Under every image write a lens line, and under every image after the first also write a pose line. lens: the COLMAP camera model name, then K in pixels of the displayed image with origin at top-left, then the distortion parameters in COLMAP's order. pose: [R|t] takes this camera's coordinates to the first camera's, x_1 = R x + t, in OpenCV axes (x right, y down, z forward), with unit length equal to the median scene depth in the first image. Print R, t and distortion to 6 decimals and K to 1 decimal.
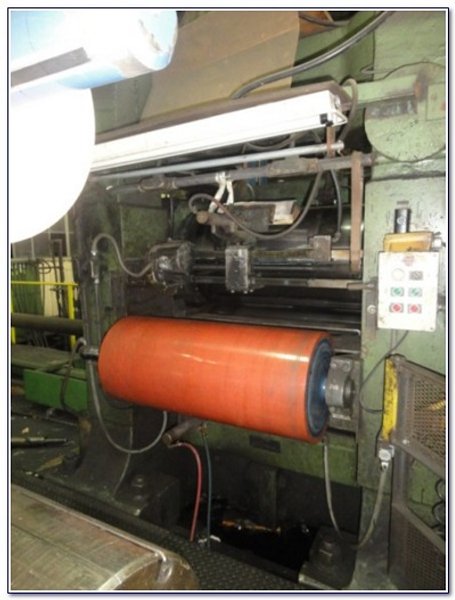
lens RADIAL K [[414.4, 0, 227.1], [0, 414.4, 299.9], [0, 0, 1]] dist [-0.007251, 0.000614]
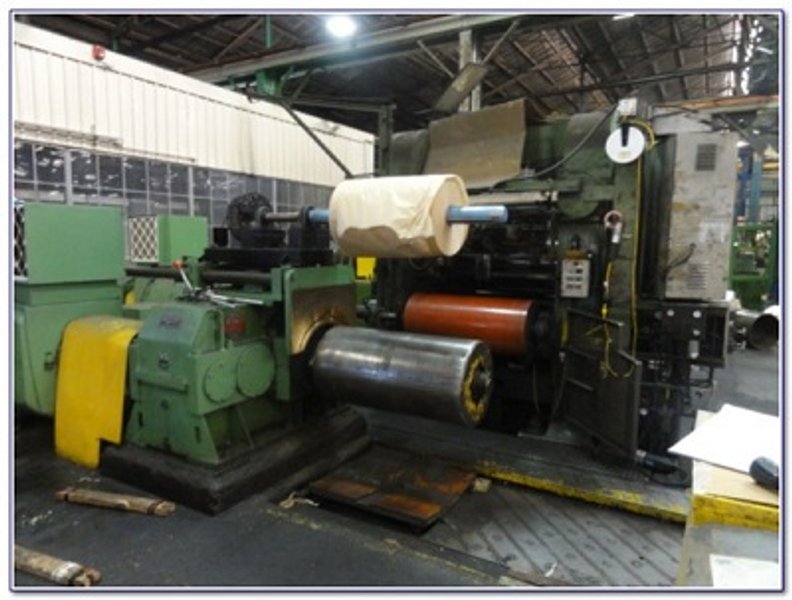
lens RADIAL K [[547.0, 0, 398.5], [0, 547.0, 297.5], [0, 0, 1]] dist [-0.007251, 0.000614]
pose [[0.999522, 0.030114, -0.006979, -0.363260], [-0.030297, 0.999154, -0.027813, 0.148649], [0.006135, 0.028012, 0.999589, -1.470169]]
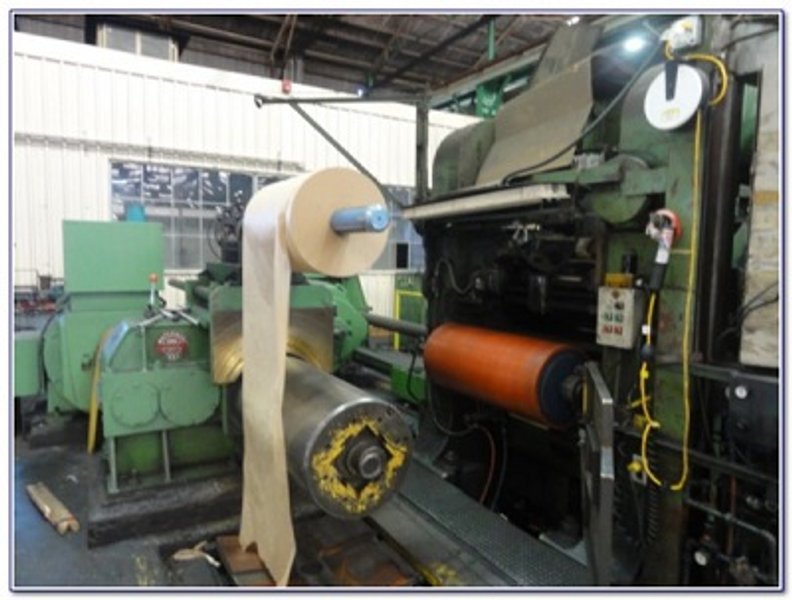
lens RADIAL K [[547.0, 0, 401.0], [0, 547.0, 297.6], [0, 0, 1]] dist [-0.007251, 0.000614]
pose [[0.866820, 0.074743, -0.492987, 0.581405], [-0.100642, 0.994578, -0.026170, 0.025768], [0.488358, 0.072300, 0.869643, -0.736026]]
